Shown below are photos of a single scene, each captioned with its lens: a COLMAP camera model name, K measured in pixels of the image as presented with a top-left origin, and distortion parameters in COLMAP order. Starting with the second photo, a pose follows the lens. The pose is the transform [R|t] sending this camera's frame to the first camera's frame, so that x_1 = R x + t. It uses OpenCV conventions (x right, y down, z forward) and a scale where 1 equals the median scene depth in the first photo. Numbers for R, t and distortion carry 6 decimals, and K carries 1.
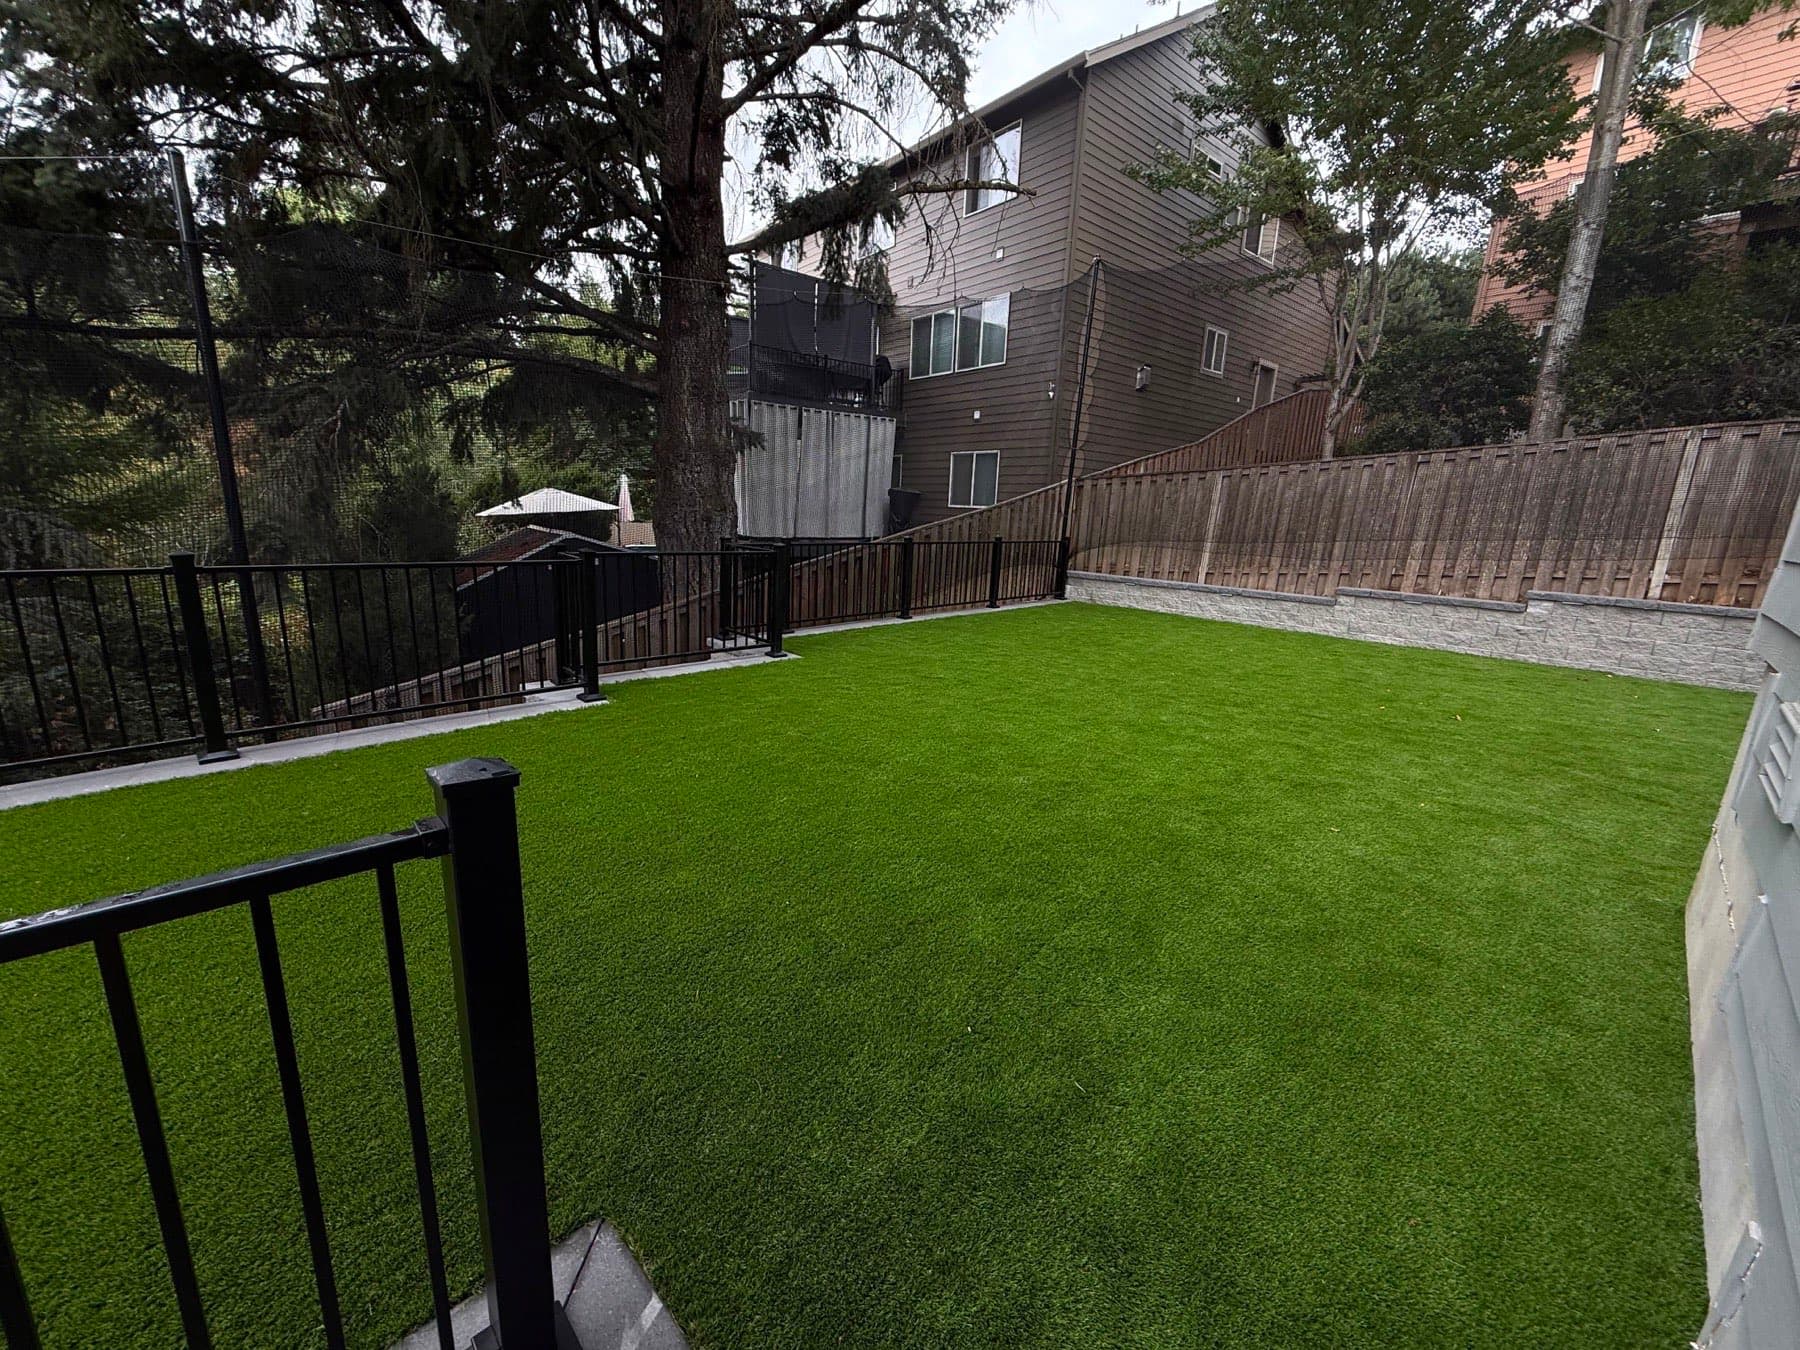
lens RADIAL K [[721.1, 0, 900.0], [0, 721.1, 675.0], [0, 0, 1]] dist [0.002280, 0.000140]
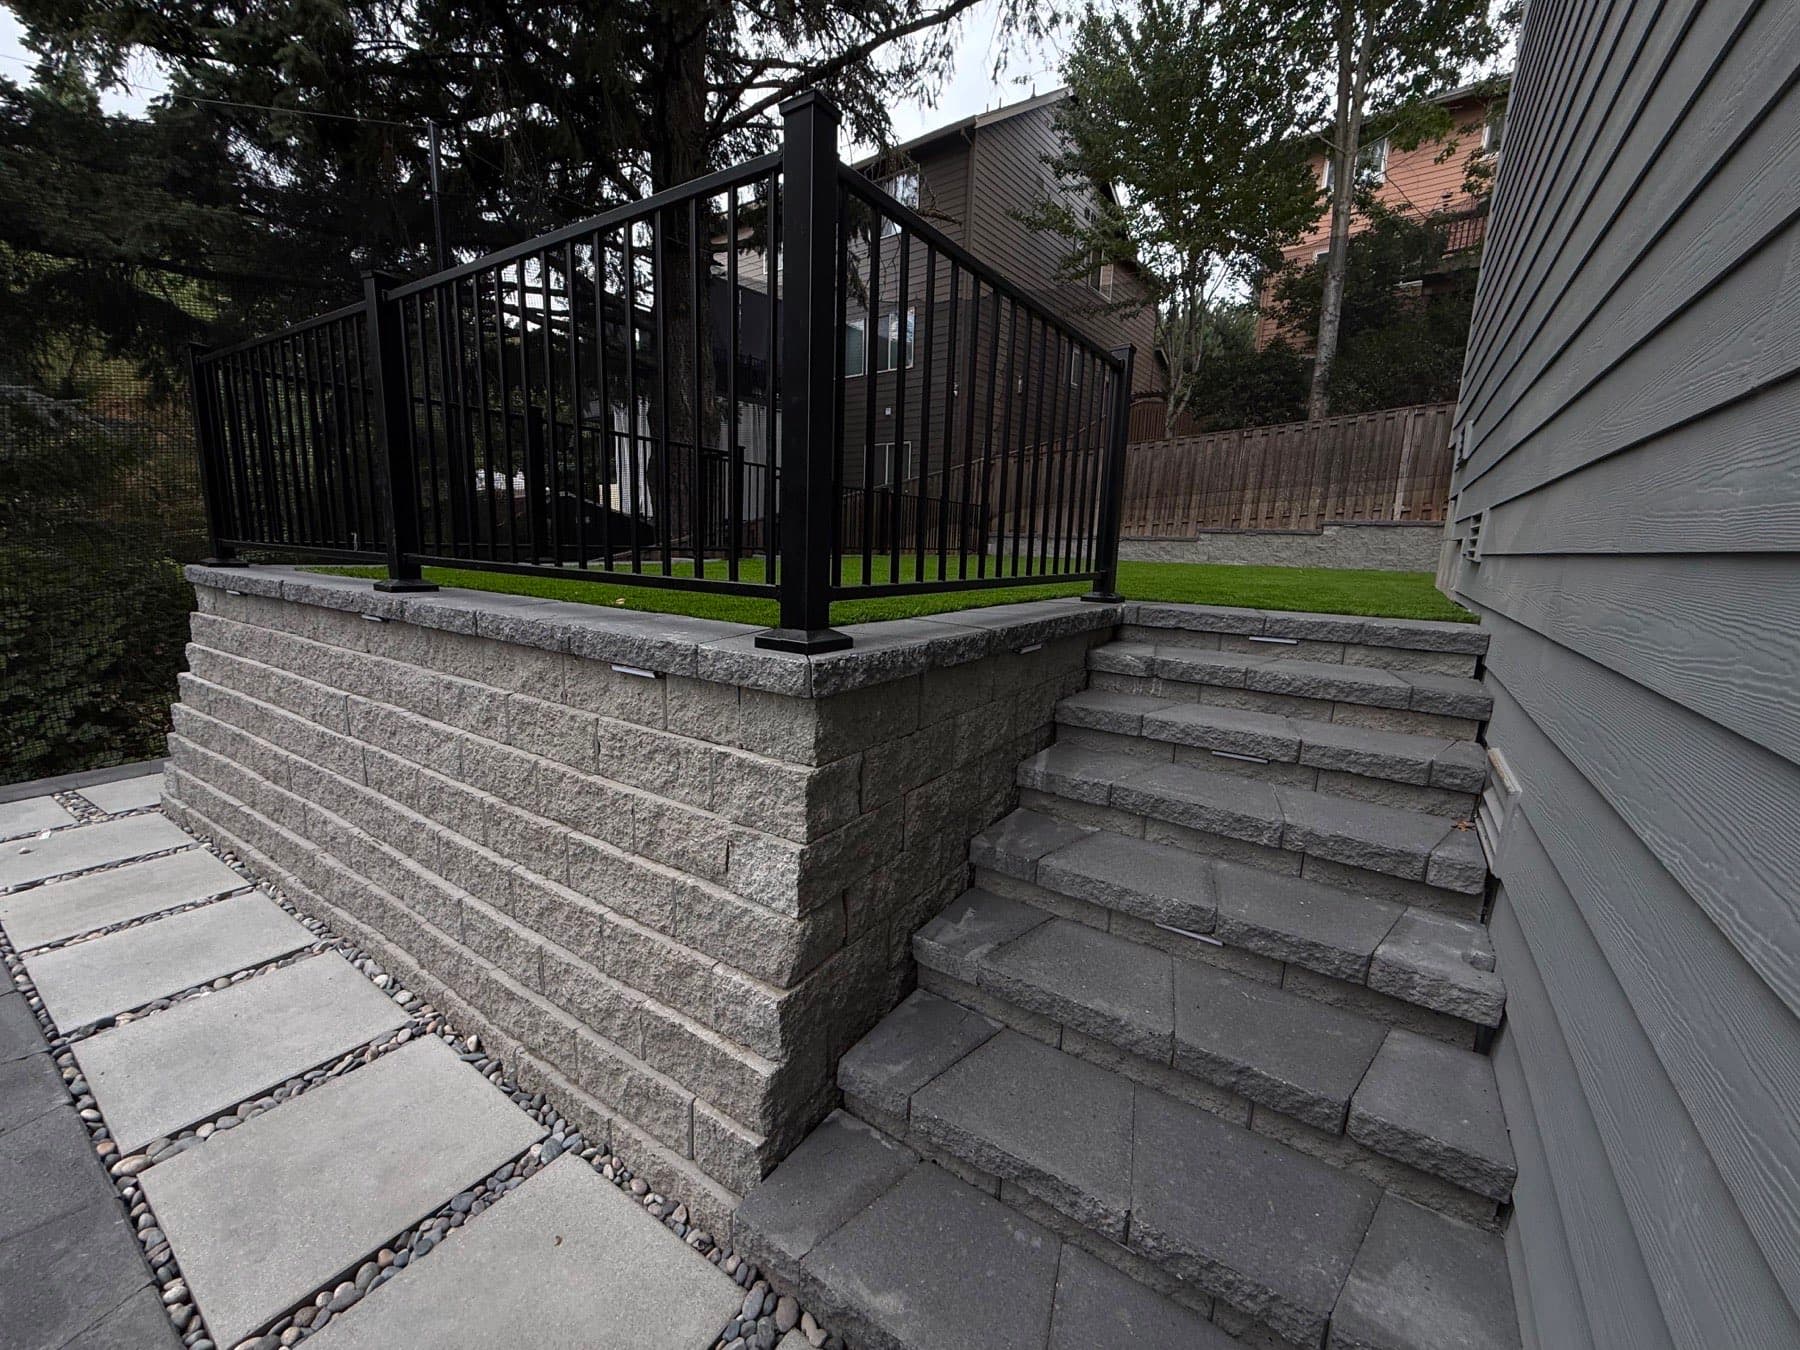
lens RADIAL K [[721.1, 0, 900.0], [0, 721.1, 675.0], [0, 0, 1]] dist [0.002280, 0.000140]
pose [[0.976846, -0.048602, 0.208348, -0.181856], [0.056245, 0.997938, -0.030914, 0.129027], [-0.206416, 0.041917, 0.977566, -0.147869]]
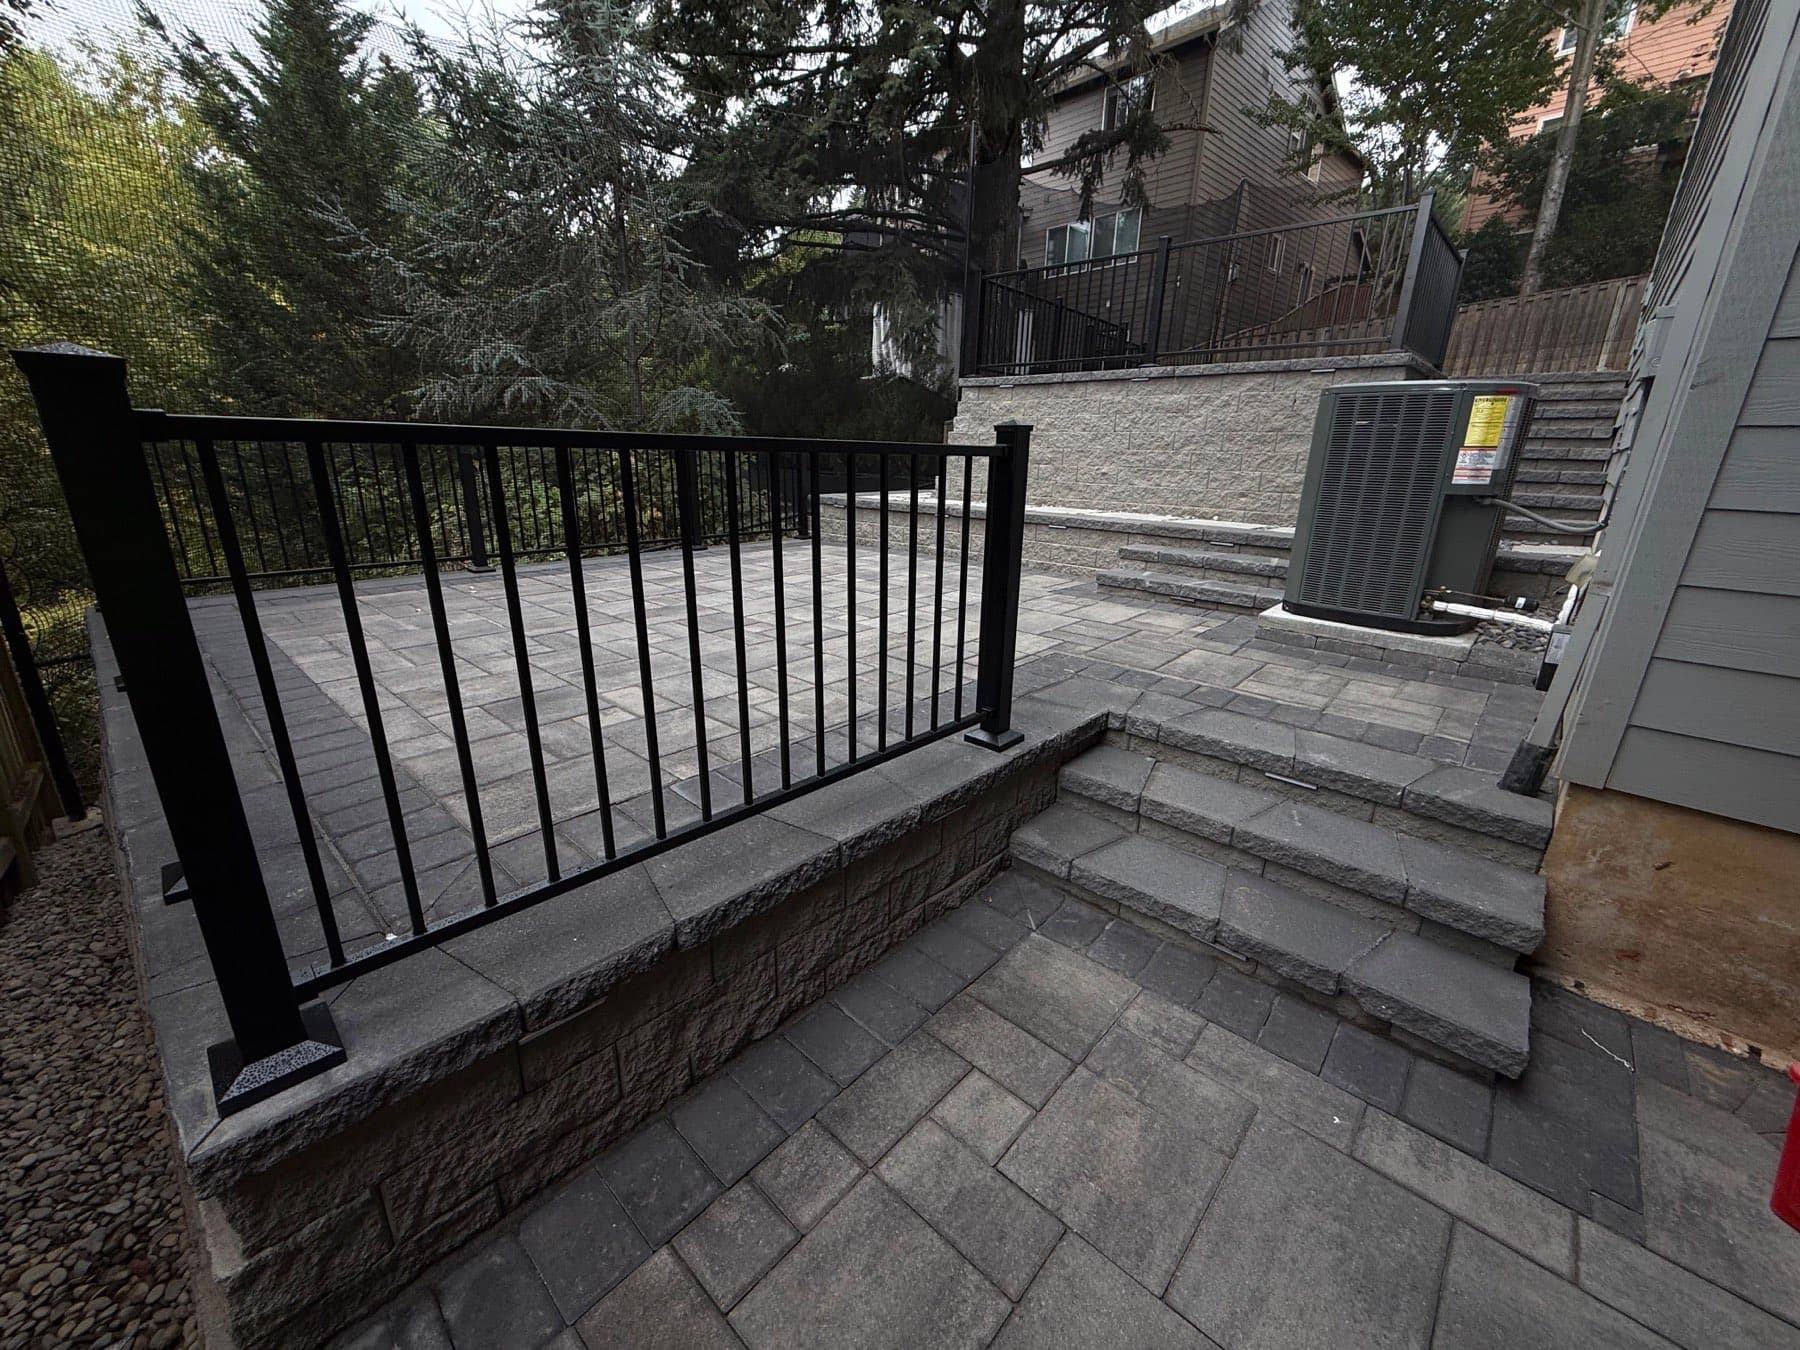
lens RADIAL K [[715.5, 0, 900.0], [0, 715.5, 675.0], [0, 0, 1]] dist [-0.000801, 0.000048]
pose [[0.997827, -0.037446, 0.054214, -0.503367], [0.033012, 0.996208, 0.080497, 0.267903], [-0.057023, -0.078532, 0.995279, -0.450380]]
